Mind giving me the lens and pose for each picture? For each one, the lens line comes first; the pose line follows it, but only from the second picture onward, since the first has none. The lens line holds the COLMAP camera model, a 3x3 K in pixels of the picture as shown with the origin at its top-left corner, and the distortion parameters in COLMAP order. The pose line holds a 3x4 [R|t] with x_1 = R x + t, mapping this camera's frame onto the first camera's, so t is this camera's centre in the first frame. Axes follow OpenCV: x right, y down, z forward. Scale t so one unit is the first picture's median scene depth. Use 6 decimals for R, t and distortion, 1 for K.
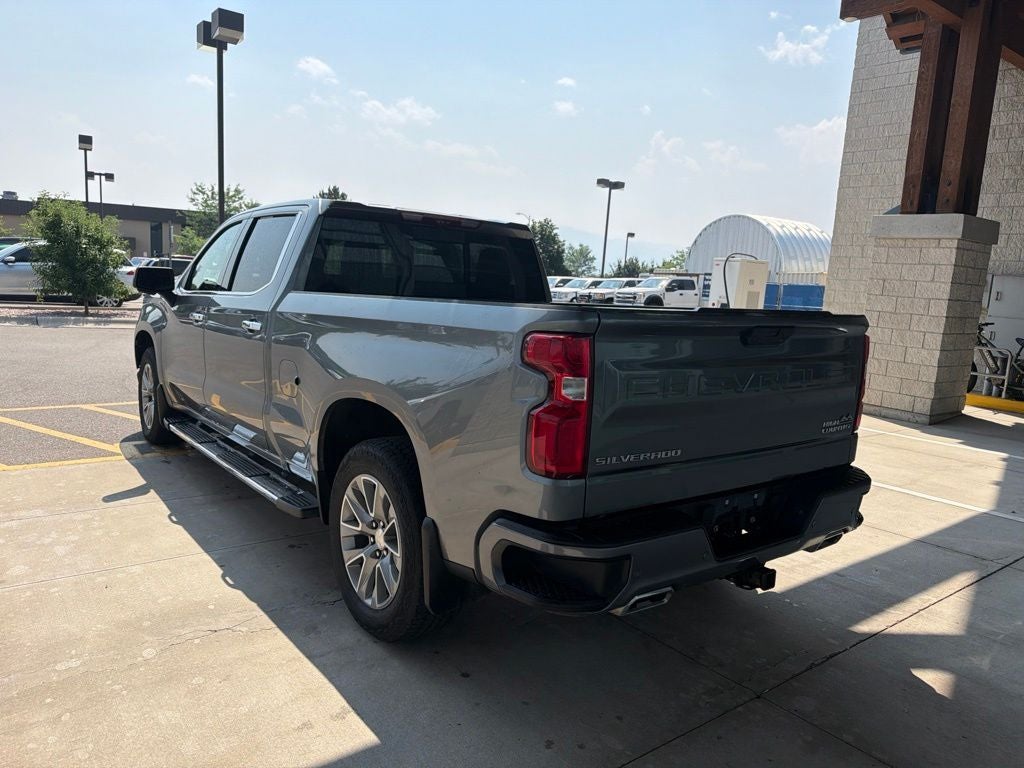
lens RADIAL K [[717.7, 0, 515.1], [0, 717.7, 389.3], [0, 0, 1]] dist [0.040694, -0.064622]
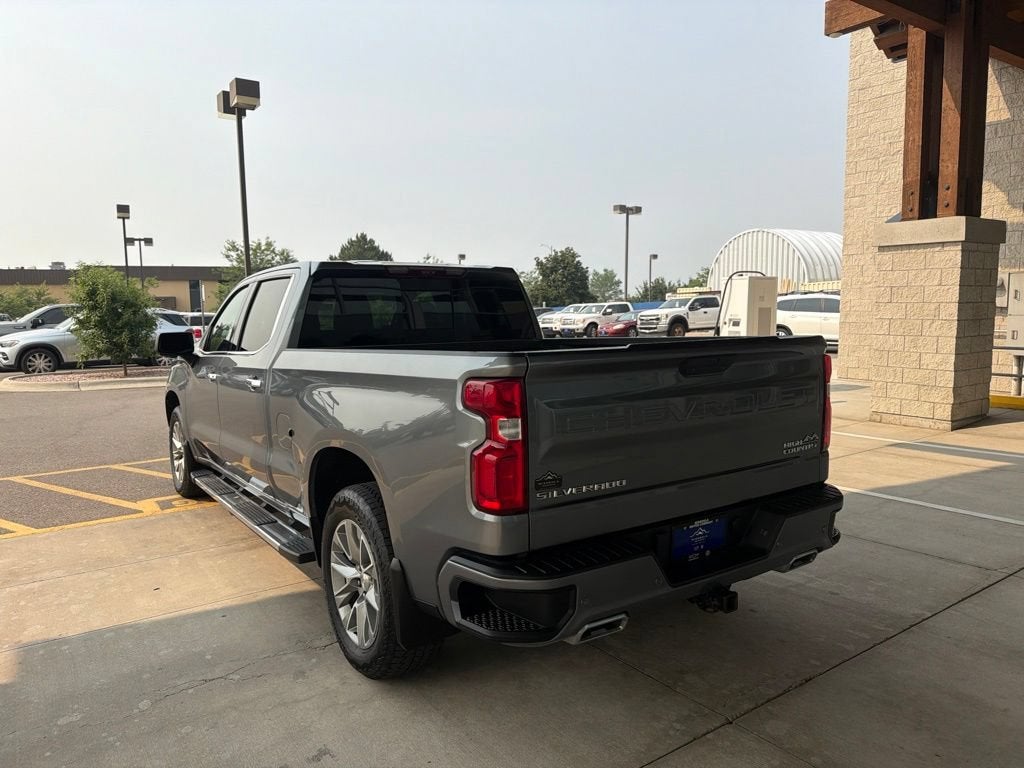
lens RADIAL K [[715.3, 0, 500.2], [0, 715.3, 379.5], [0, 0, 1]] dist [0.097241, -0.162408]
pose [[0.995283, -0.068669, -0.068530, 0.037453], [0.064787, 0.996250, -0.057349, -0.004012], [0.072211, 0.052639, 0.995999, -0.019339]]
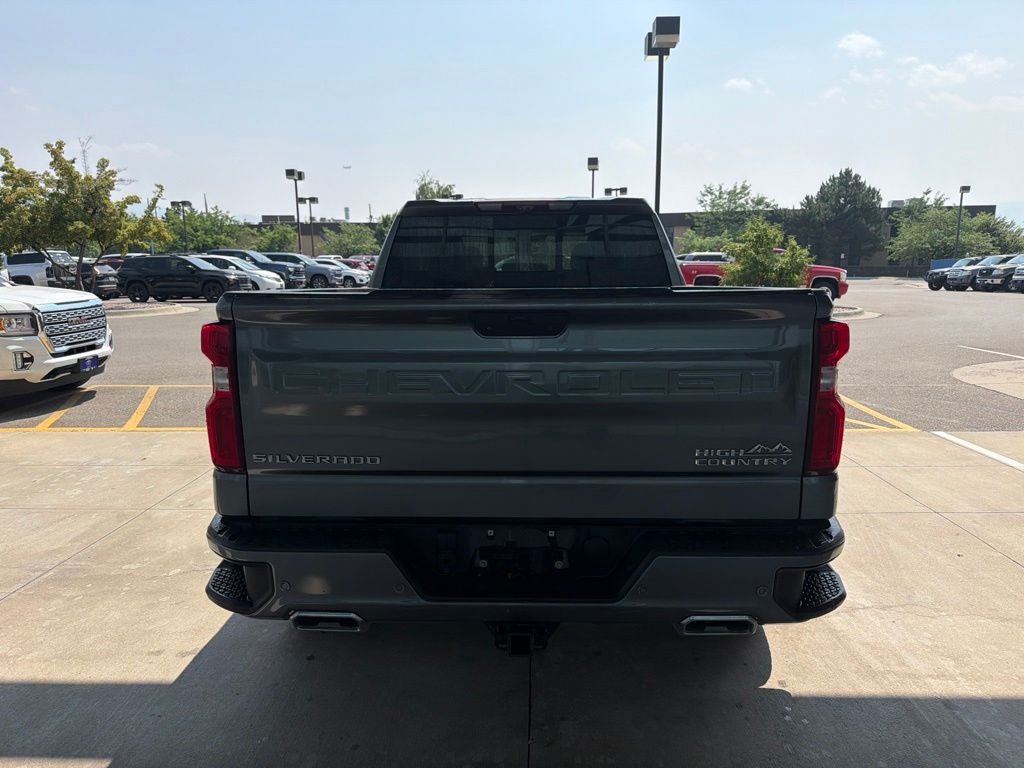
lens RADIAL K [[717.7, 0, 515.1], [0, 717.7, 389.3], [0, 0, 1]] dist [0.040694, -0.064622]
pose [[0.766987, 0.047772, -0.639881, 0.274633], [-0.042813, 0.998812, 0.023251, -0.006697], [0.640232, 0.009562, 0.768122, 0.138514]]
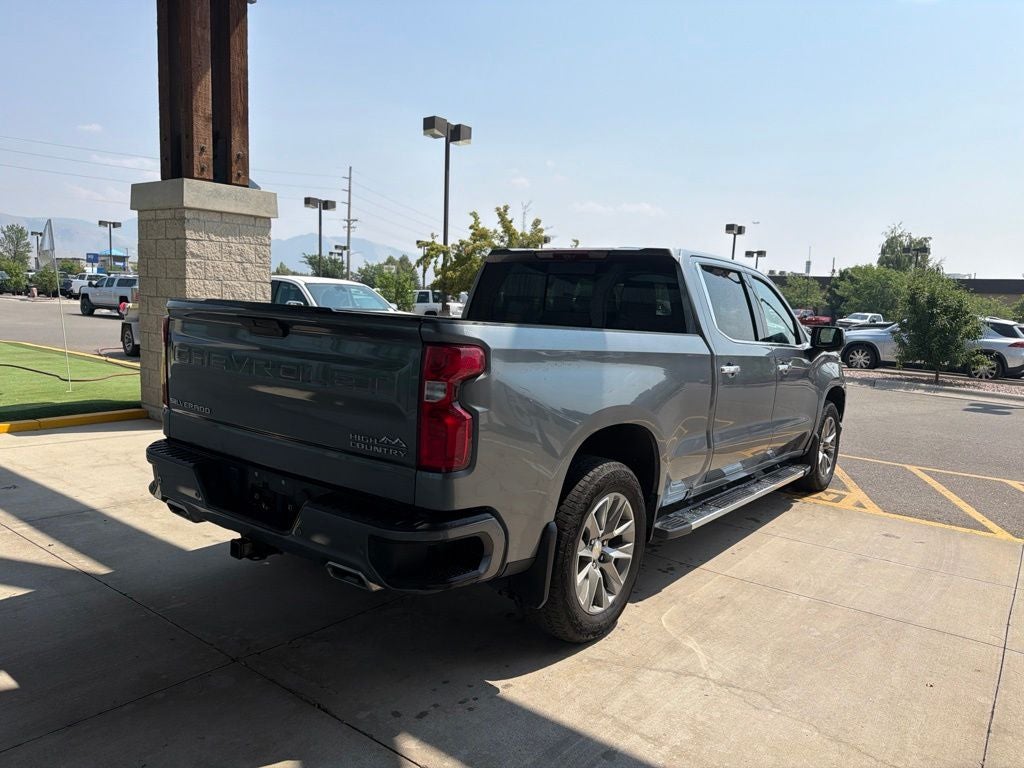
lens RADIAL K [[727.5, 0, 520.3], [0, 727.5, 381.8], [0, 0, 1]] dist [0.044507, -0.062134]
pose [[0.262659, 0.054644, -0.963340, 0.511948], [-0.174790, 0.984572, 0.008191, -0.022683], [0.948925, 0.166231, 0.268158, 0.360717]]
